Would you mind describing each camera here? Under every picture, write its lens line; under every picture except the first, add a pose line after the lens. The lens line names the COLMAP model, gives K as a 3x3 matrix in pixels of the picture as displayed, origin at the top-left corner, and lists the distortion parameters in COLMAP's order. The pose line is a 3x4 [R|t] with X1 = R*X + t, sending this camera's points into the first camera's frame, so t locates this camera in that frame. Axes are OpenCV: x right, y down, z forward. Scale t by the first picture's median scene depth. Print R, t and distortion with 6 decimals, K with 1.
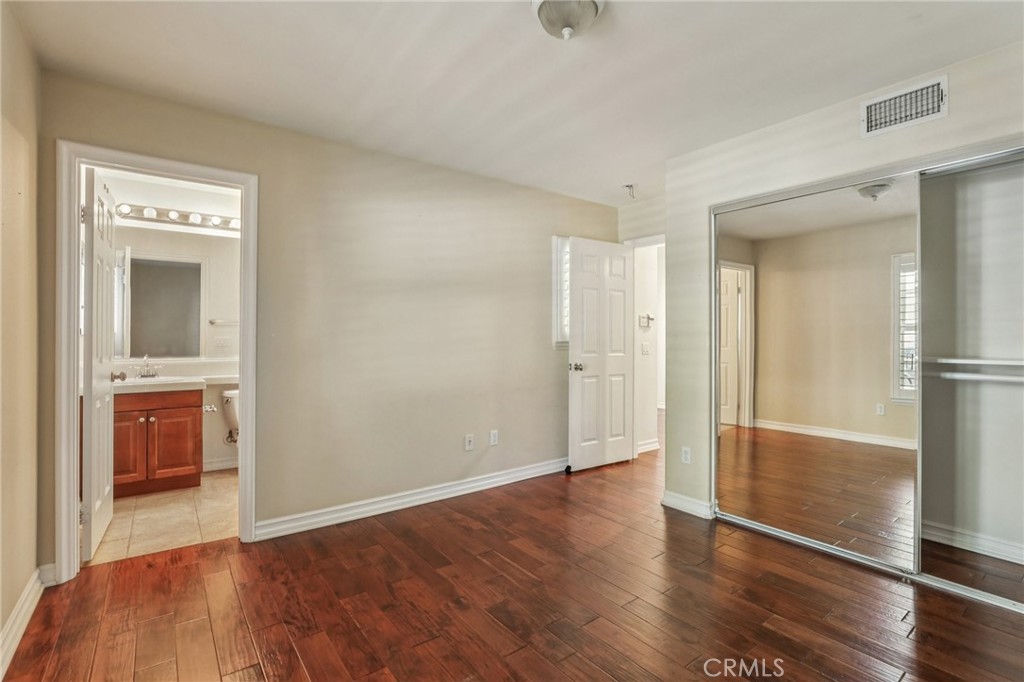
lens RADIAL K [[472.6, 0, 512.0], [0, 472.6, 341.0], [0, 0, 1]] dist [-0.024920, 0.000203]
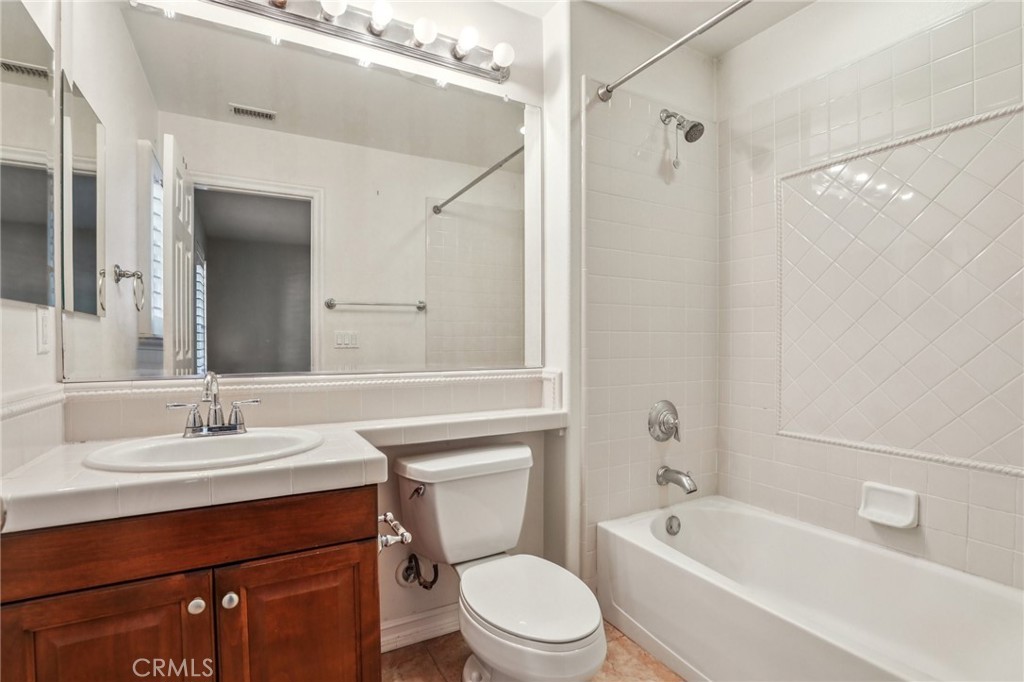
lens RADIAL K [[479.7, 0, 515.7], [0, 479.7, 346.6], [0, 0, 1]] dist [-0.044837, 0.000283]
pose [[0.992442, -0.005078, -0.122607, -0.532566], [0.005911, 0.999962, 0.006433, 0.011542], [0.122569, -0.007109, 0.992435, 0.698293]]
